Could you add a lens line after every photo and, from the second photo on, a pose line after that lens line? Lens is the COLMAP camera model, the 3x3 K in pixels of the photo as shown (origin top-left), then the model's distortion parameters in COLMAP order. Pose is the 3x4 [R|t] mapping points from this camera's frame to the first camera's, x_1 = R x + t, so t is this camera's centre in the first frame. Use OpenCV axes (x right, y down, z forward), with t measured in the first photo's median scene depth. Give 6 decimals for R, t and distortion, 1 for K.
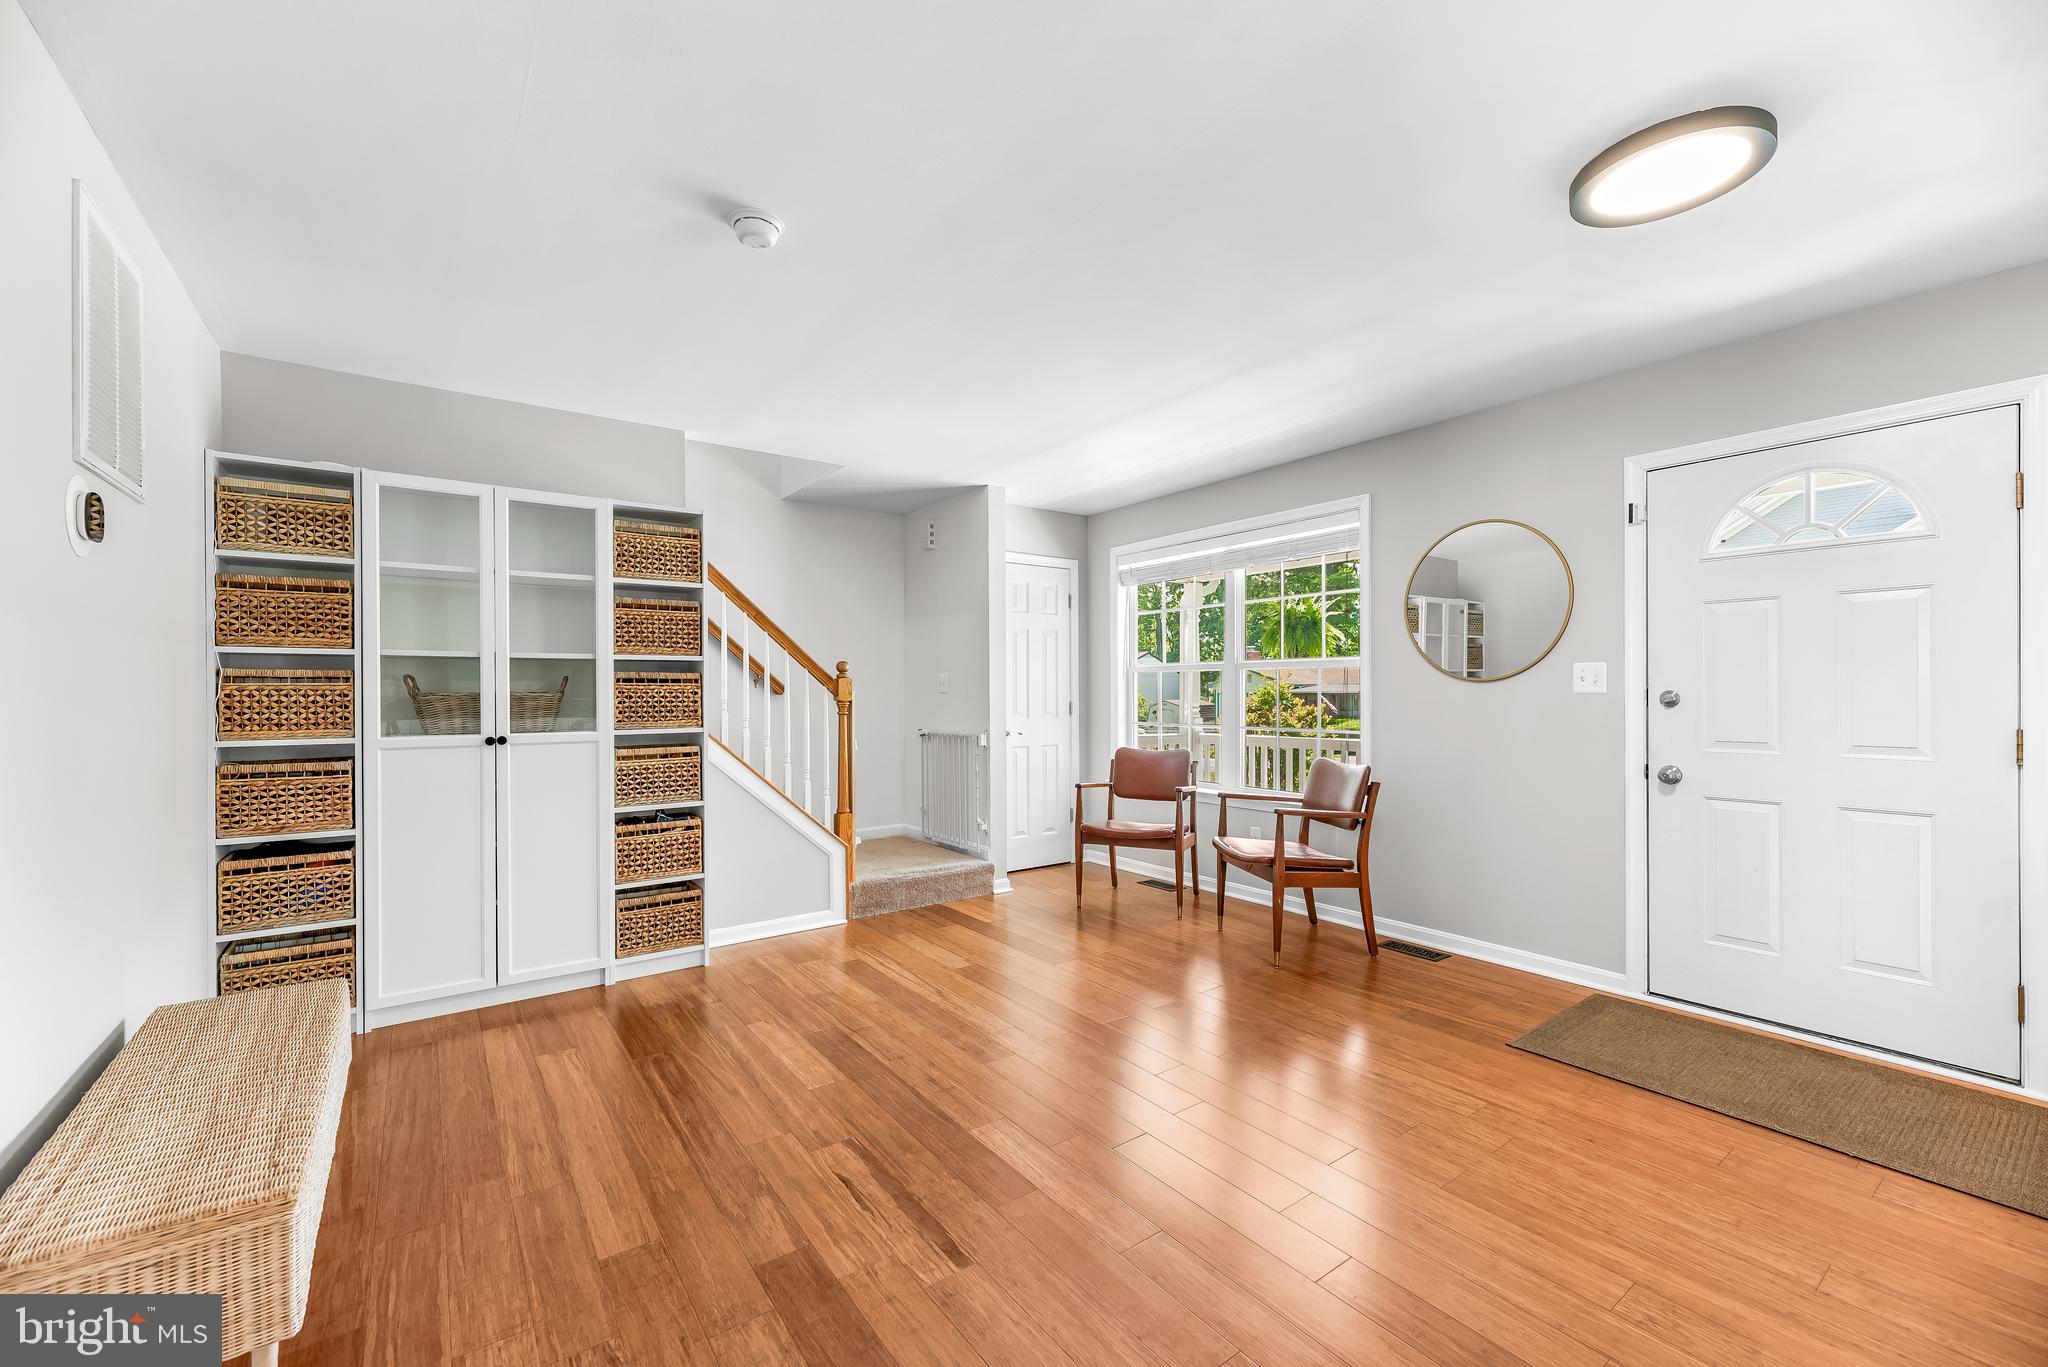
lens RADIAL K [[831.3, 0, 1020.3], [0, 831.3, 692.0], [0, 0, 1]] dist [0.003415, -0.001633]
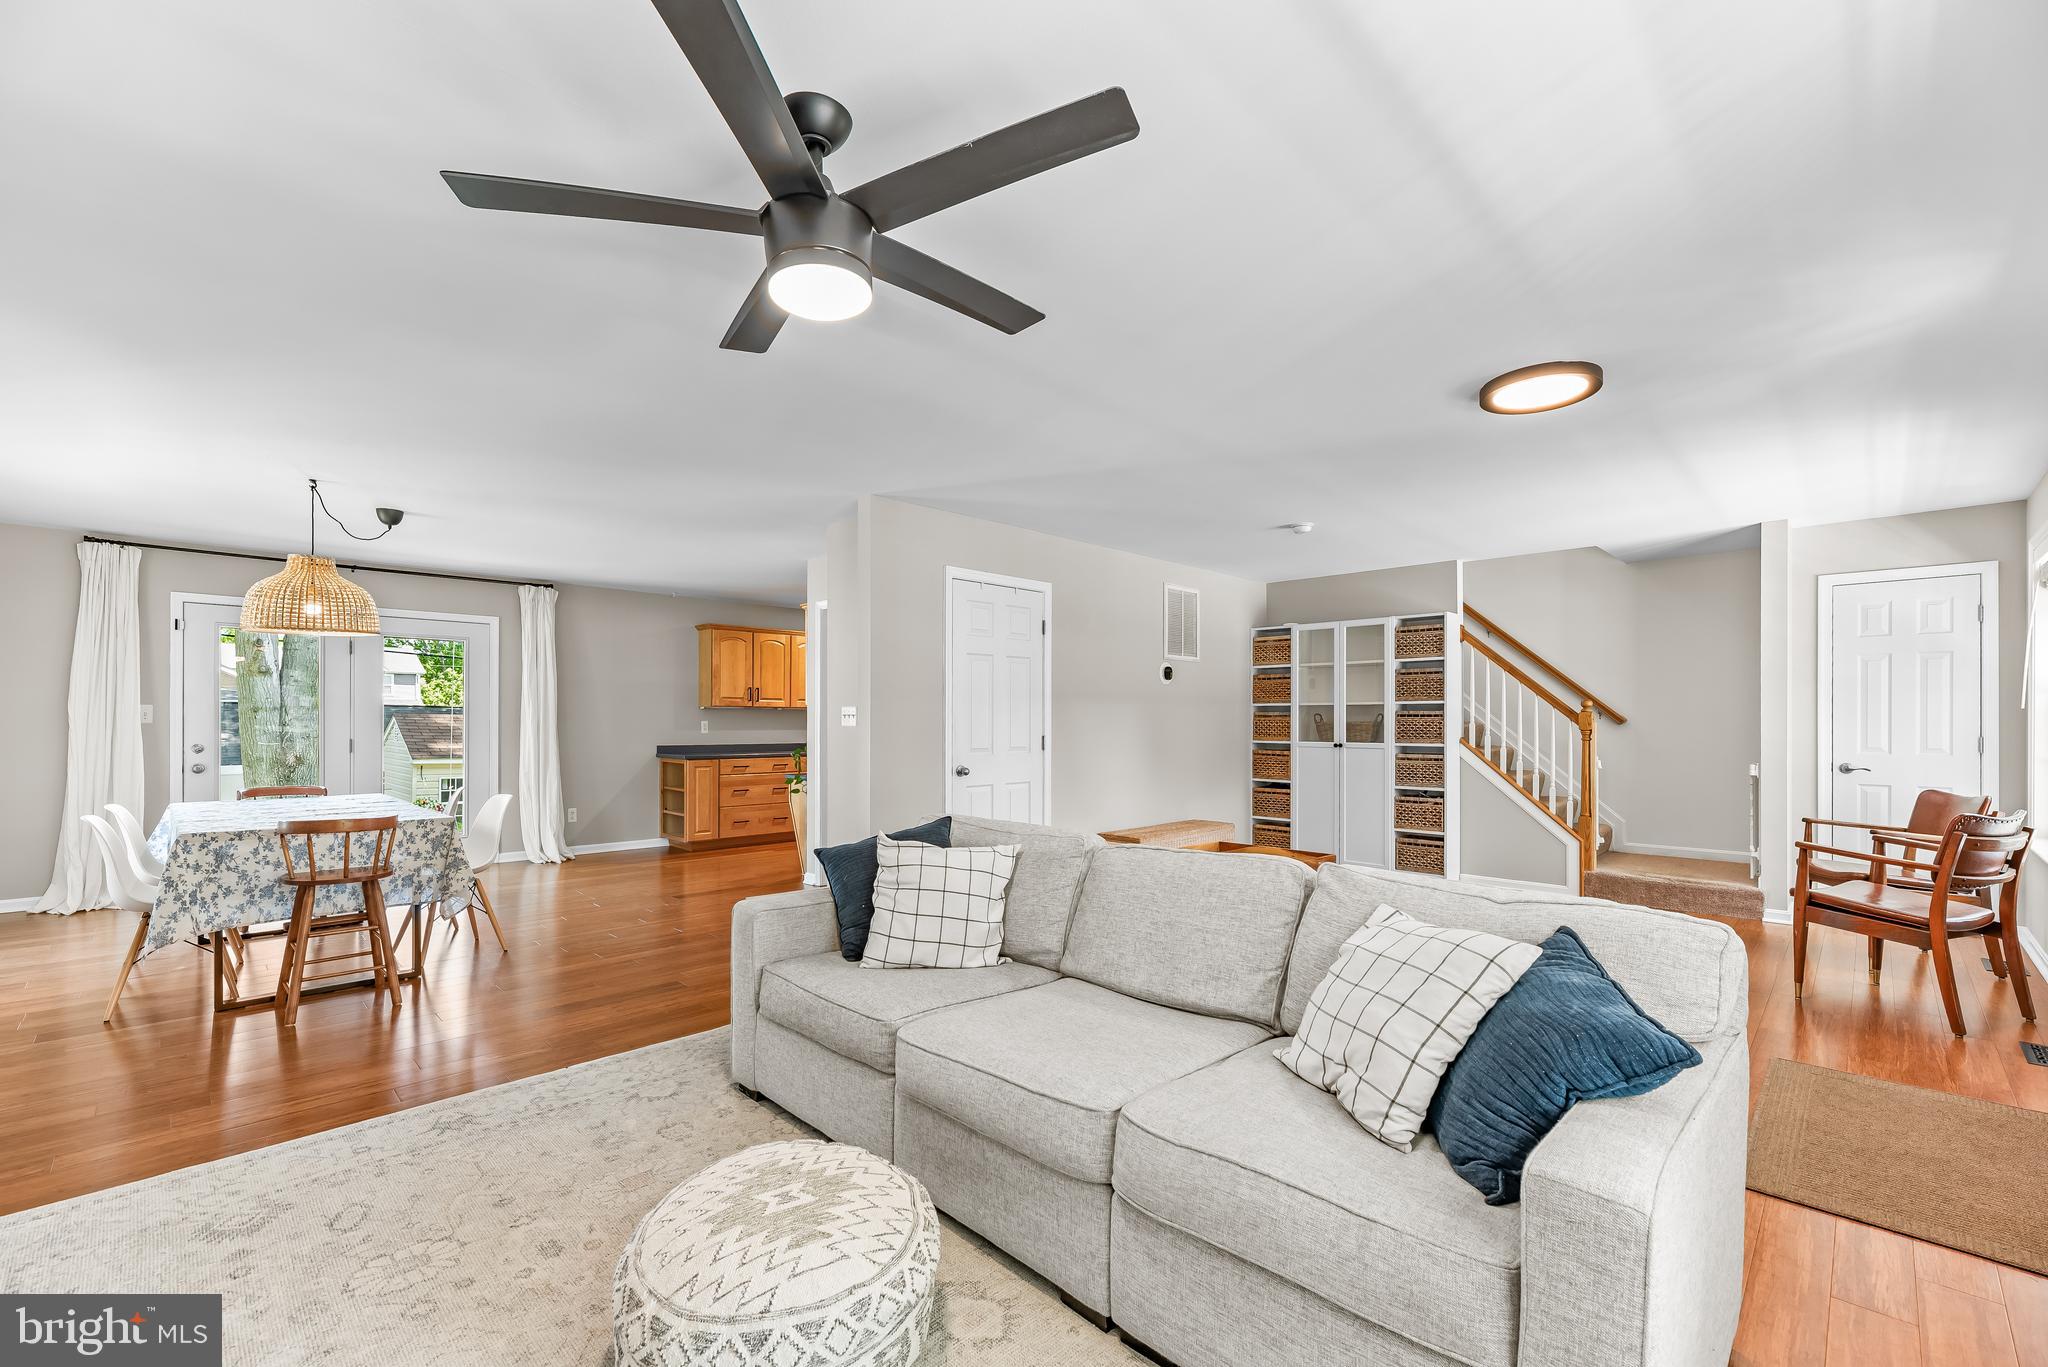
lens RADIAL K [[831.3, 0, 1022.6], [0, 831.3, 724.0], [0, 0, 1]] dist [0.003415, -0.001633]
pose [[0.158157, 0.009156, -0.987372, 1.124333], [-0.001034, 0.999958, 0.009107, -0.011808], [0.987414, -0.000420, 0.158159, -0.087803]]
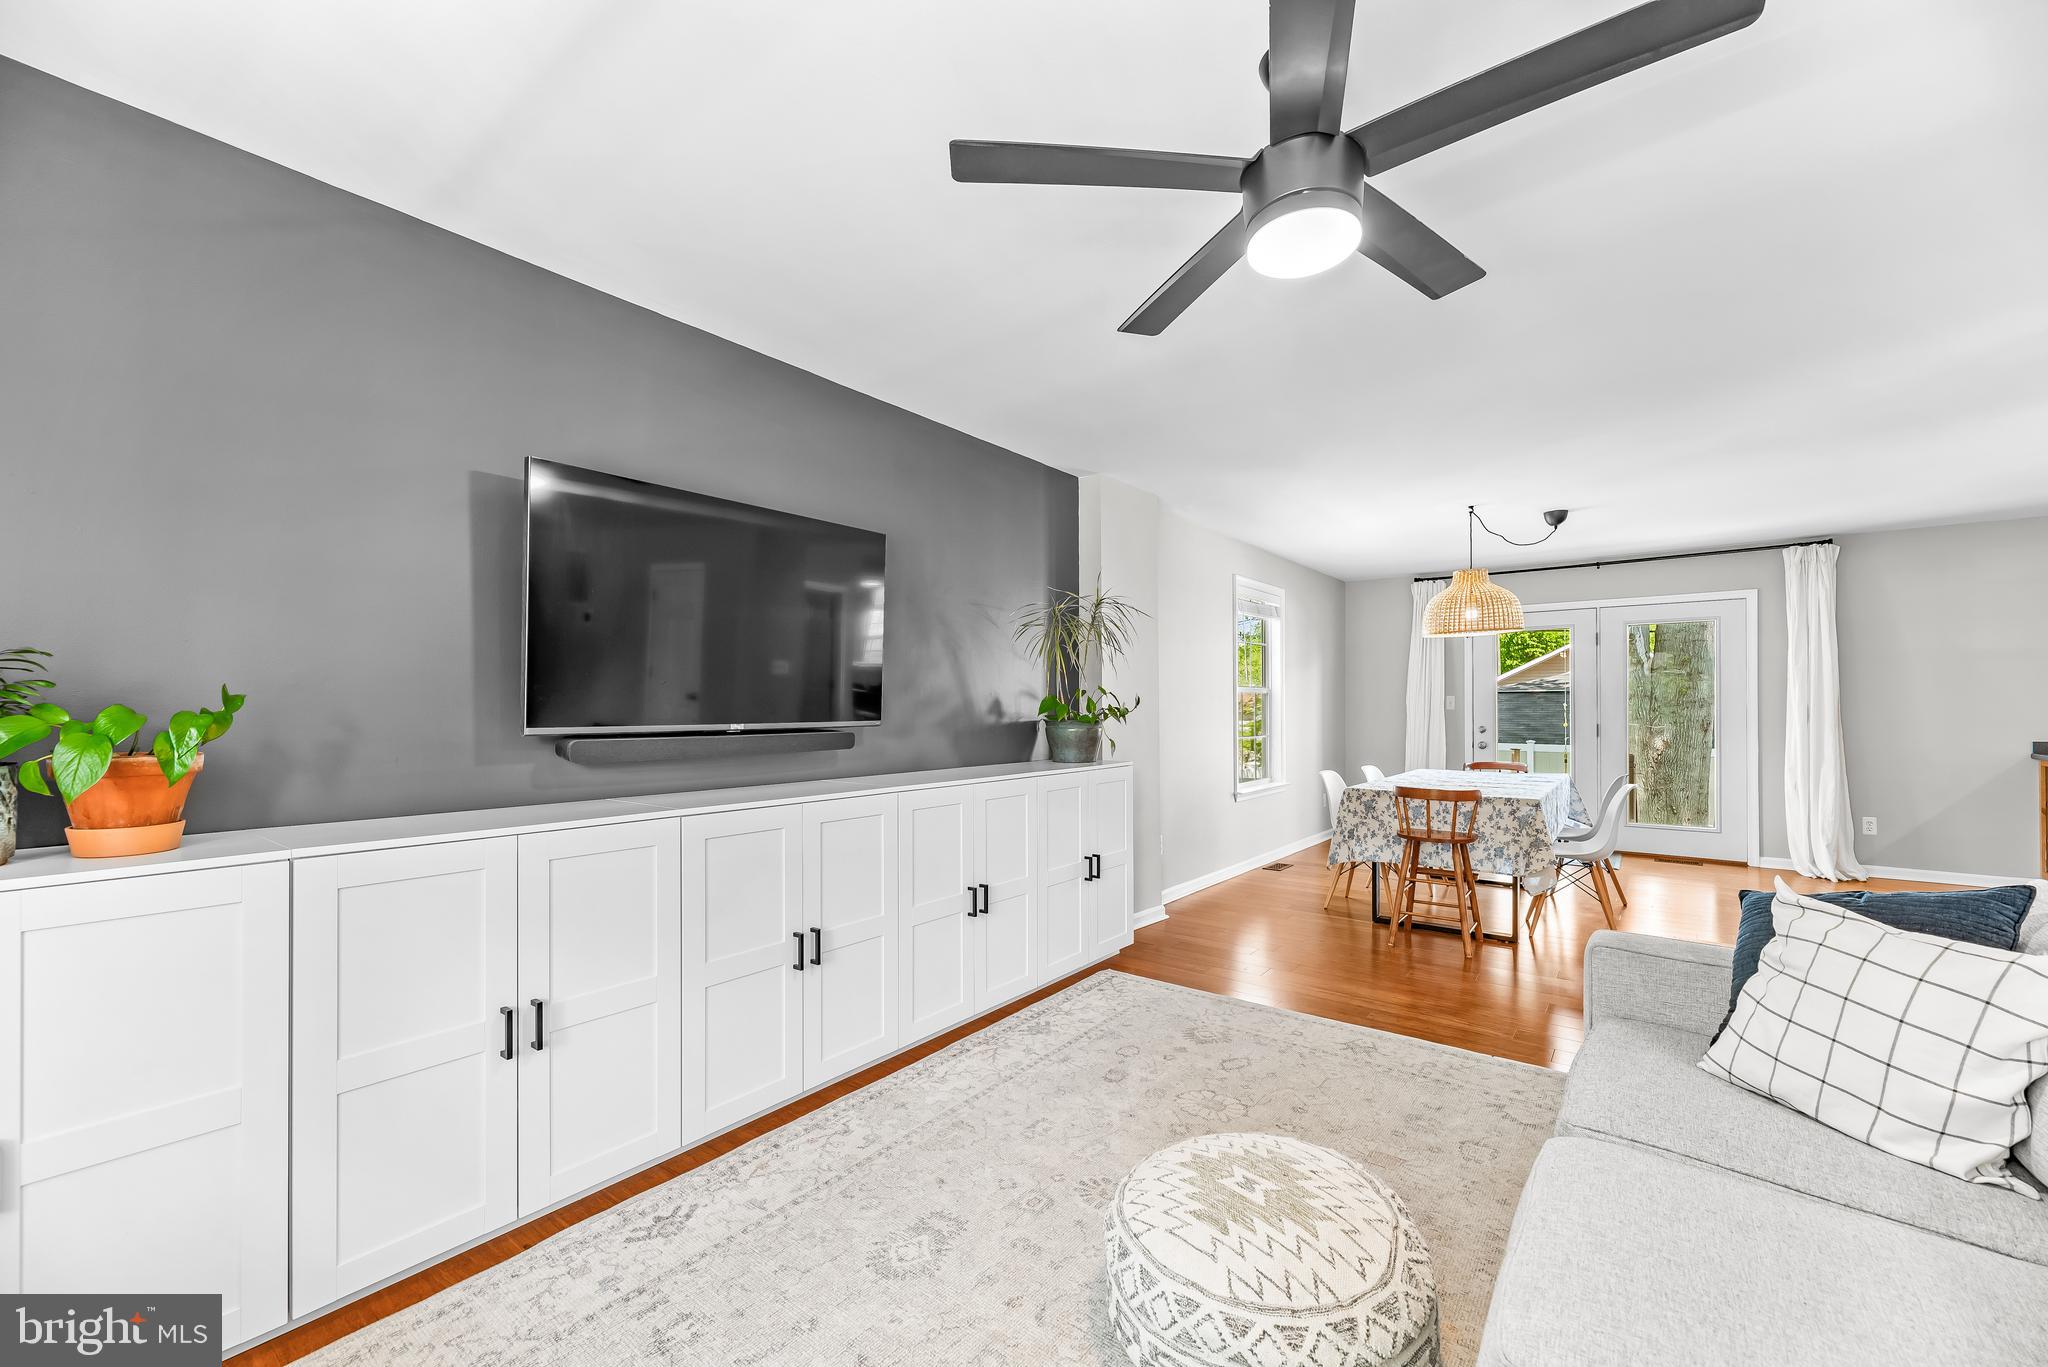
lens RADIAL K [[831.3, 0, 1032.7], [0, 831.3, 704.3], [0, 0, 1]] dist [0.003415, -0.001633]
pose [[-0.959322, 0.007800, -0.282206, 0.911286], [0.010070, 0.999928, -0.006594, -0.007157], [0.282134, -0.009167, -0.959331, 0.232271]]
